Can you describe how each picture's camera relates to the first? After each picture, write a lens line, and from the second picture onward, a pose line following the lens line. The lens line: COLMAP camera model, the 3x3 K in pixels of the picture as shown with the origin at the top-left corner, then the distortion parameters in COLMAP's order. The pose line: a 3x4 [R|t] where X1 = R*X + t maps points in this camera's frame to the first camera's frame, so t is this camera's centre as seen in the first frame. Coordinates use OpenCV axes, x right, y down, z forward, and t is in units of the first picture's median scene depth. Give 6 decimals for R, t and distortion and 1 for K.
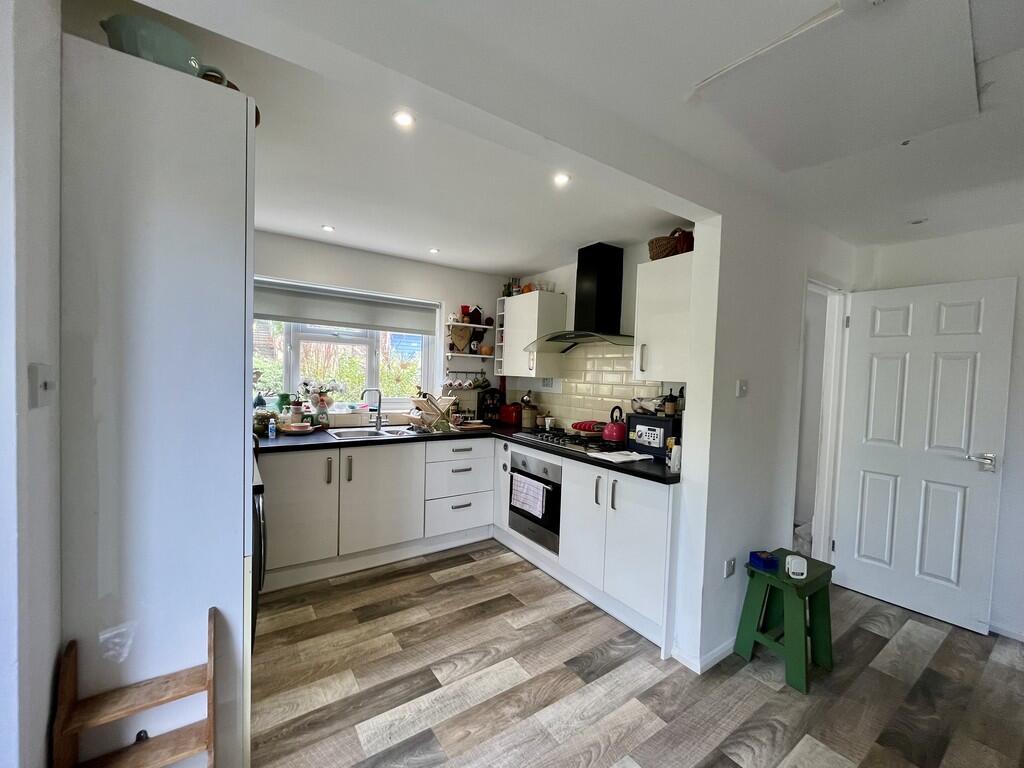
lens RADIAL K [[413.4, 0, 510.1], [0, 413.4, 388.5], [0, 0, 1]] dist [-0.003671, 0.000105]
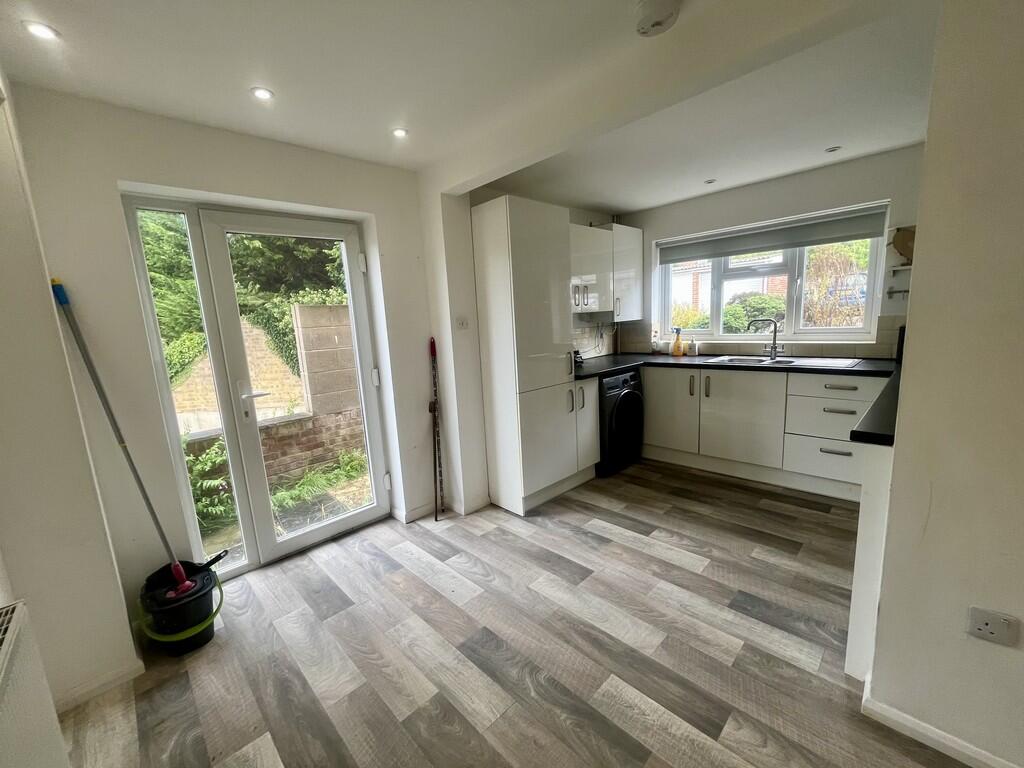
lens RADIAL K [[413.4, 0, 510.1], [0, 413.4, 388.5], [0, 0, 1]] dist [-0.003671, 0.000105]
pose [[0.170781, 0.121616, -0.977775, 0.707433], [0.027104, 0.991398, 0.128045, 0.028538], [0.984936, -0.048370, 0.166016, 0.231135]]
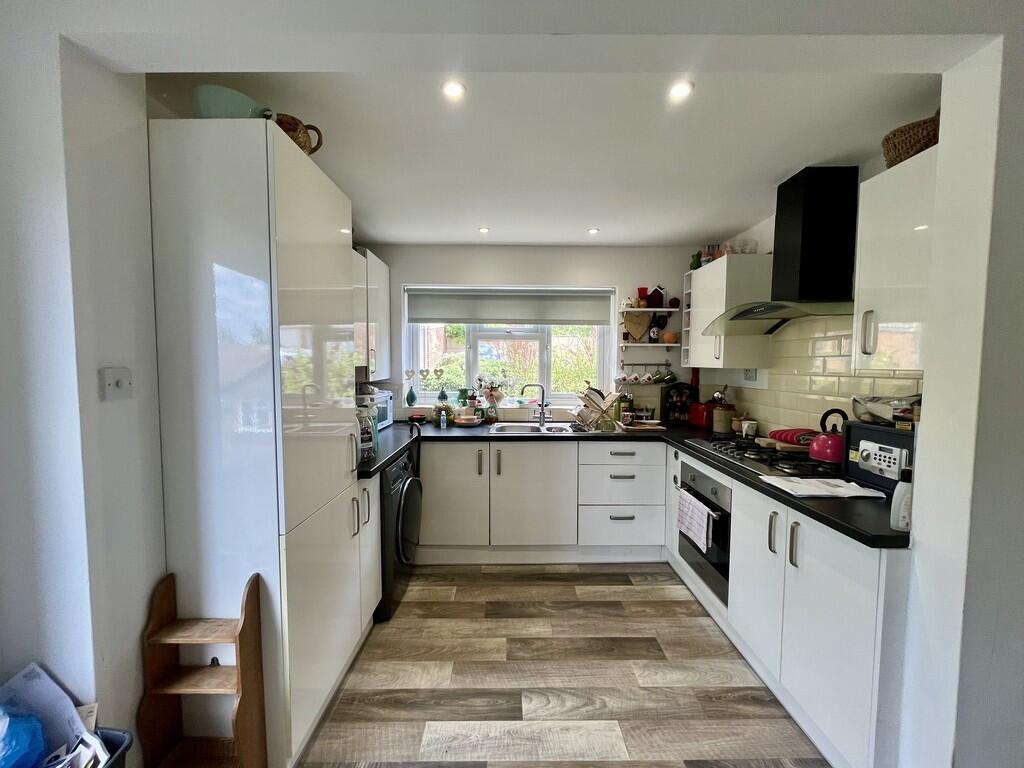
lens RADIAL K [[413.4, 0, 510.1], [0, 413.4, 388.5], [0, 0, 1]] dist [-0.003671, 0.000105]
pose [[0.829005, 0.002595, -0.559235, 0.207494], [0.004817, 0.999919, 0.011780, -0.000419], [0.559220, -0.012459, 0.828926, 0.175054]]
